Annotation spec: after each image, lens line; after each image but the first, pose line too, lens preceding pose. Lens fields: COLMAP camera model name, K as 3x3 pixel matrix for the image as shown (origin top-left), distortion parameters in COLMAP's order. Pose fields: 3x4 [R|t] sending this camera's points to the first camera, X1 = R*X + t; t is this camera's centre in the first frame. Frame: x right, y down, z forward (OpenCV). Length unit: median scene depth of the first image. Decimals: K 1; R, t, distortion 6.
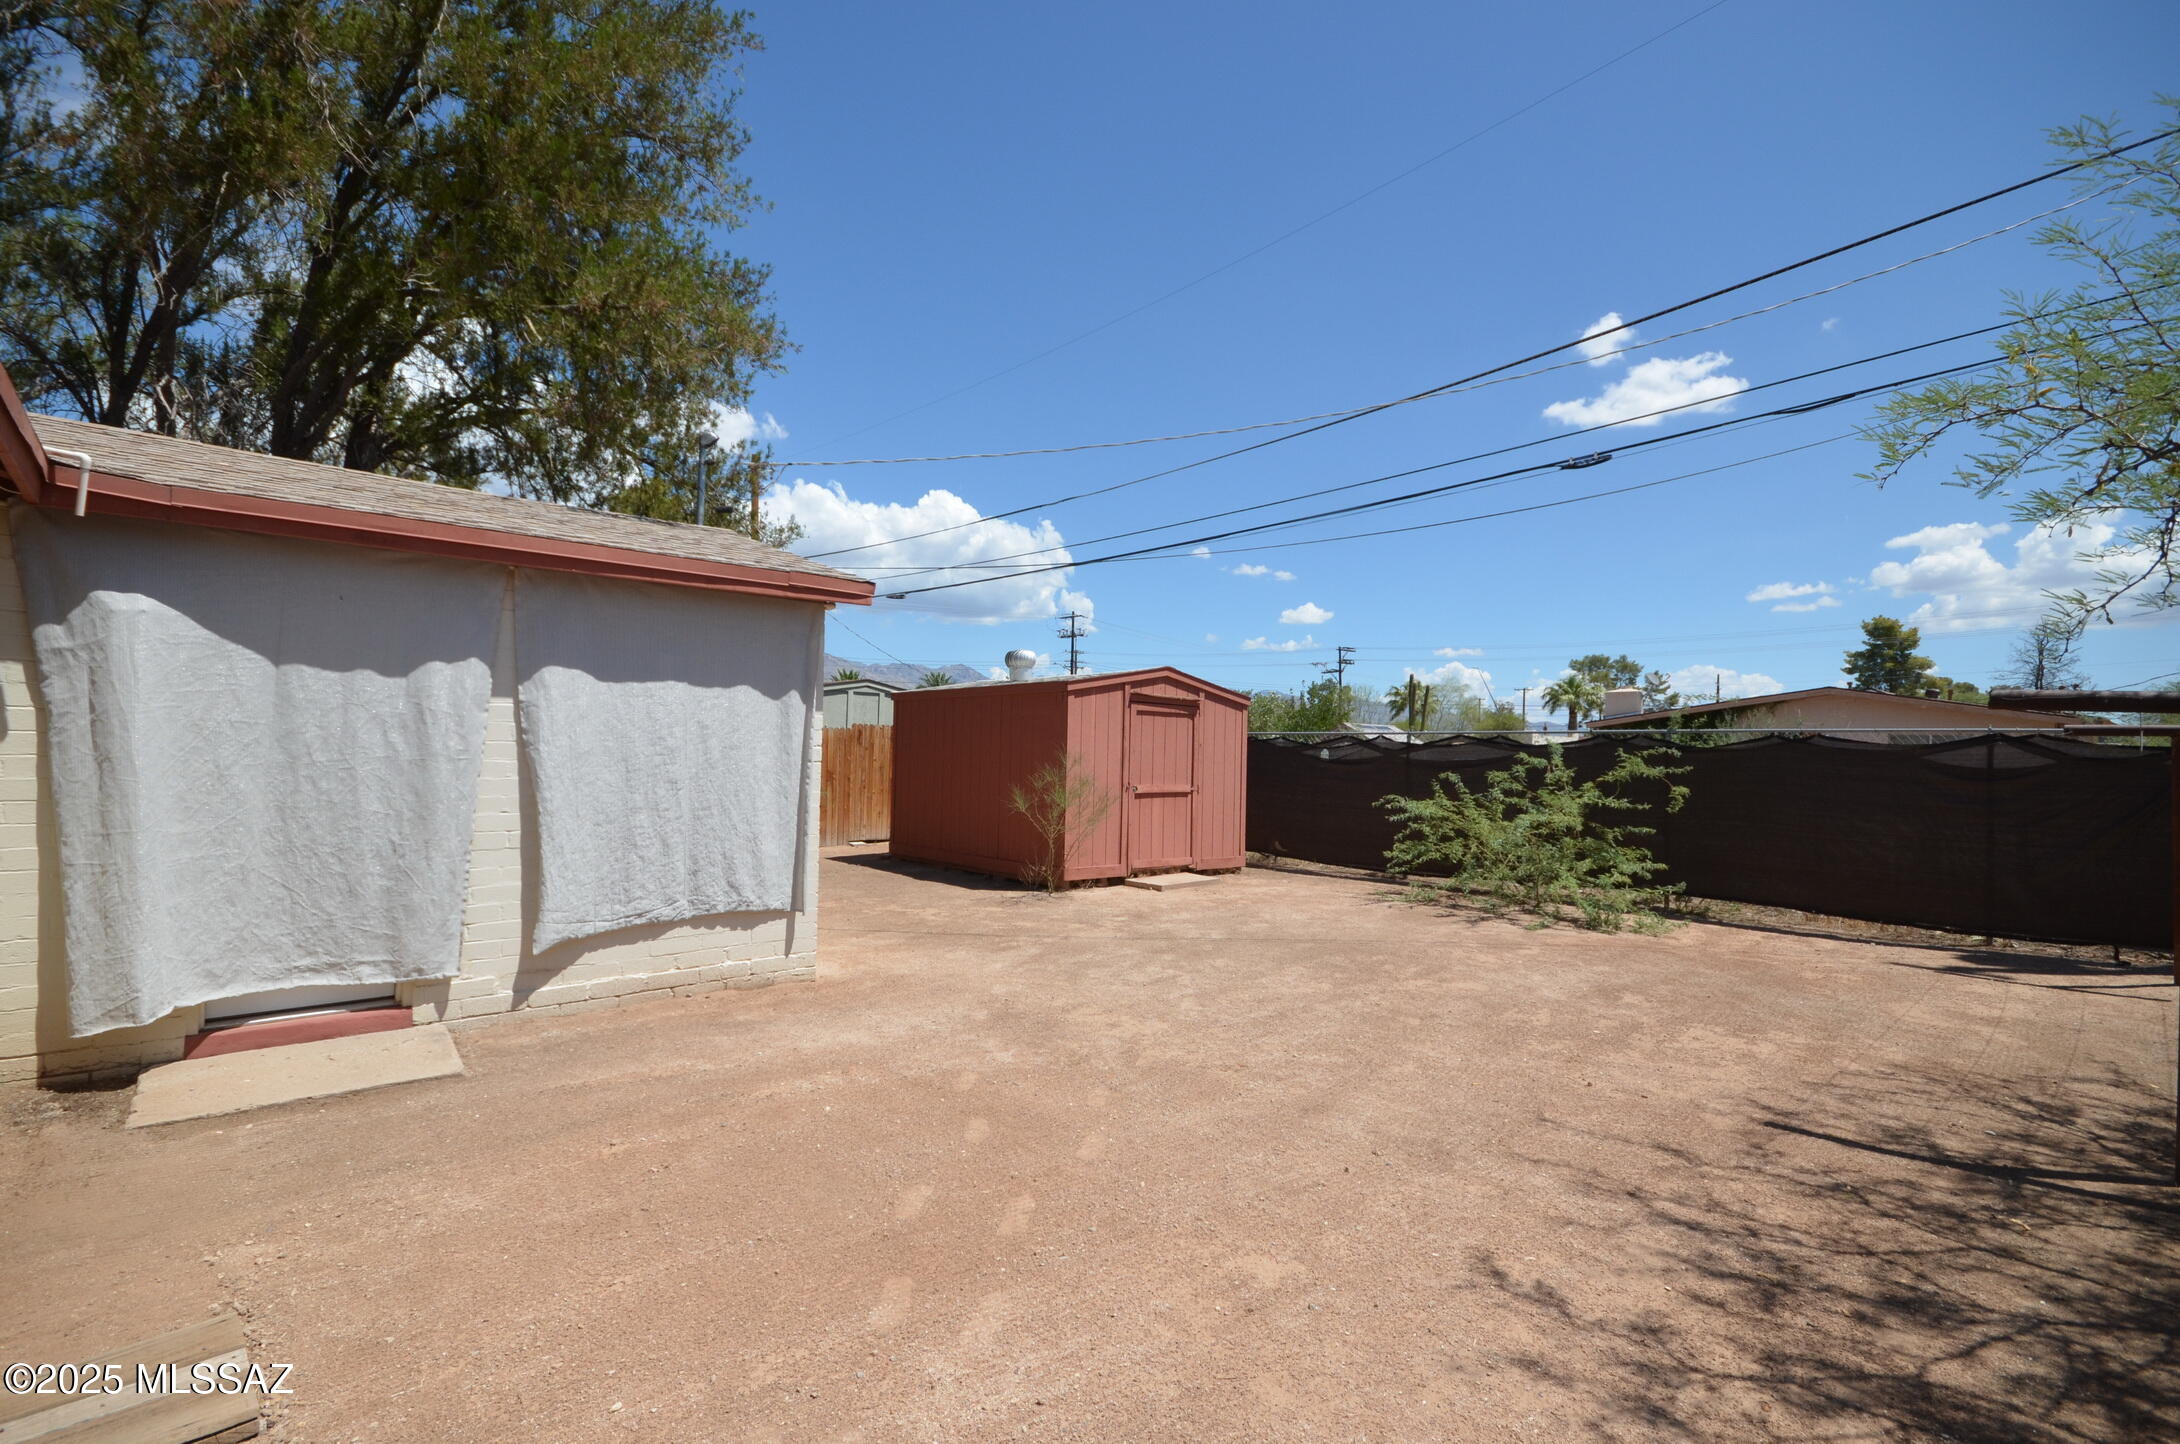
lens RADIAL K [[1005.5, 0, 1084.9], [0, 1005.5, 732.1], [0, 0, 1]] dist [0.002616, -0.018706]
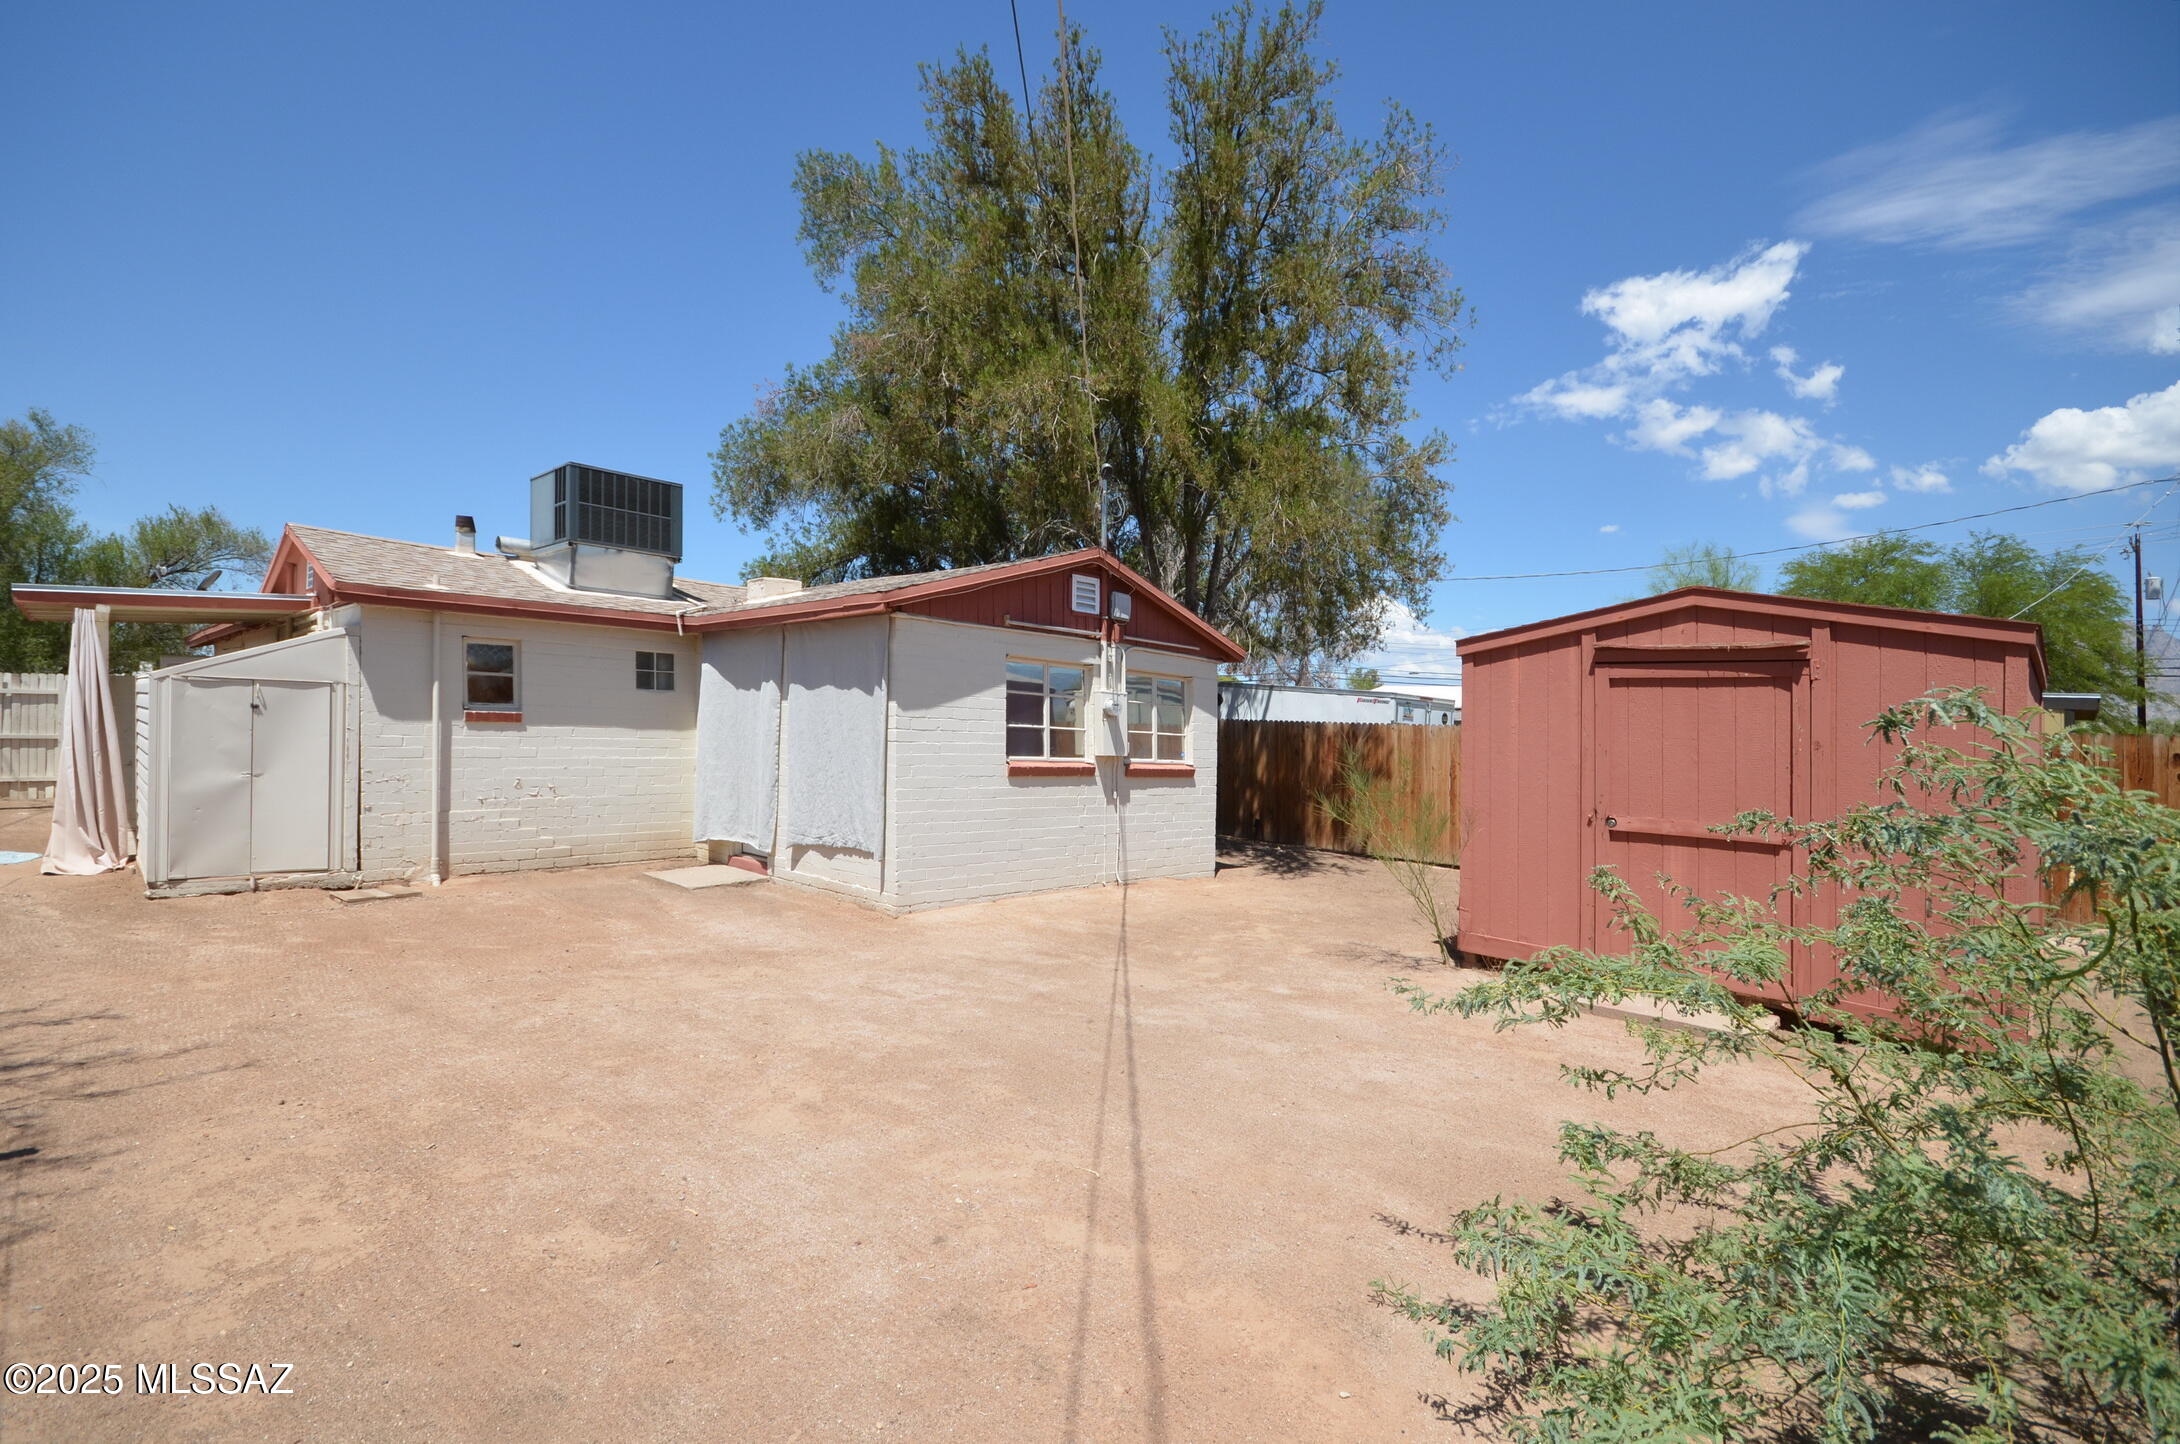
lens RADIAL K [[1005.5, 0, 1084.9], [0, 1005.5, 732.1], [0, 0, 1]] dist [0.002616, -0.018706]
pose [[0.063034, -0.023193, -0.997742, 1.042644], [-0.017095, 0.999558, -0.024316, 0.046498], [0.997865, 0.018589, 0.062610, 1.225387]]
